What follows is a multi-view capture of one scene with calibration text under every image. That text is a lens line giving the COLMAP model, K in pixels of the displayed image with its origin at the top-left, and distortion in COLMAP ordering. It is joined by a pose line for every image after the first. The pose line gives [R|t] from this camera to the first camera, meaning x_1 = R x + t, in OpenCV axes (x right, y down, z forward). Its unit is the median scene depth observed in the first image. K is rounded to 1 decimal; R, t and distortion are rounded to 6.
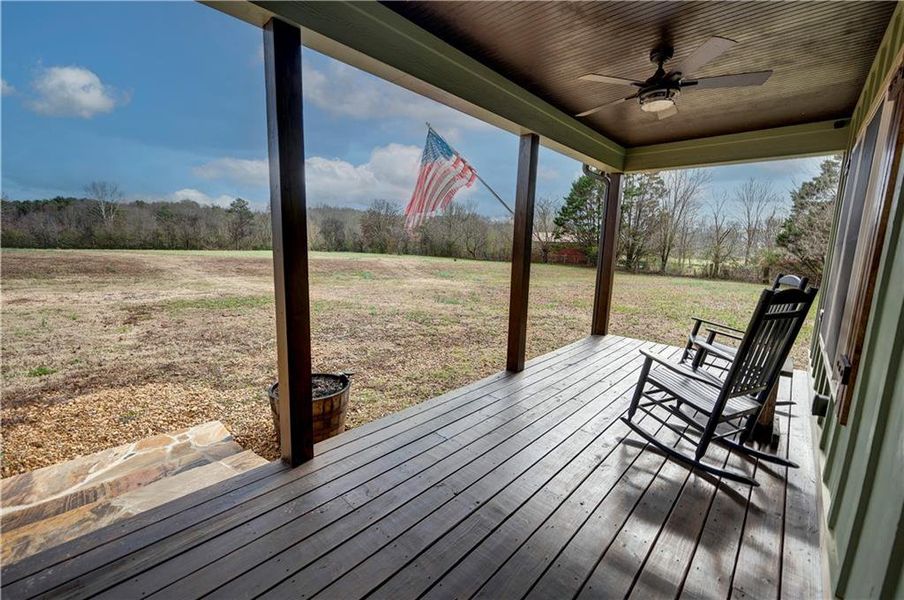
lens RADIAL K [[363.2, 0, 455.1], [0, 363.2, 300.0], [0, 0, 1]] dist [-0.001525, -0.000649]
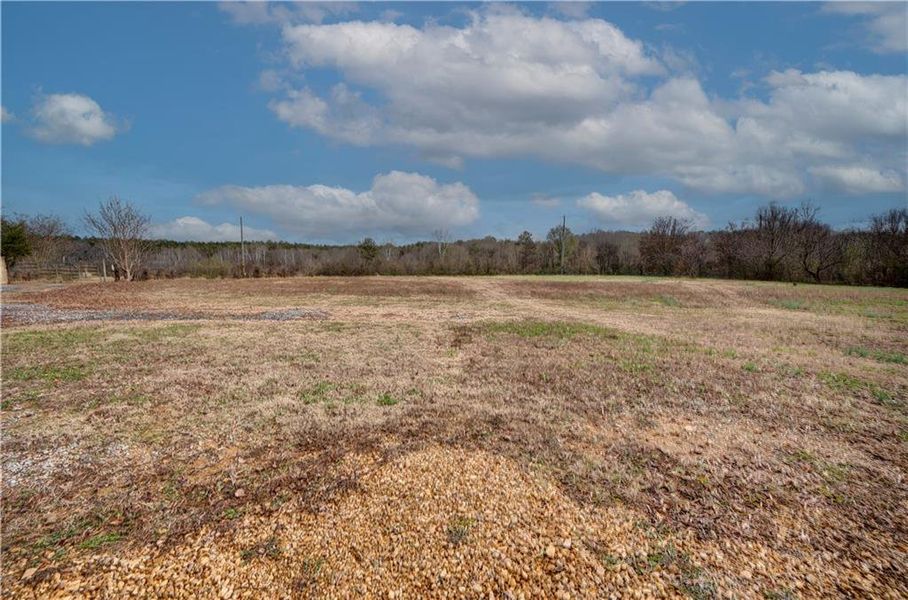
lens RADIAL K [[325.3, 0, 454.0], [0, 325.3, 300.0], [0, 0, 1]] dist [-0.000653, -0.000022]
pose [[0.756330, 0.031877, -0.653413, -0.335904], [-0.071608, 0.996844, -0.034254, -0.030706], [0.650260, 0.072697, 0.756226, 0.328565]]
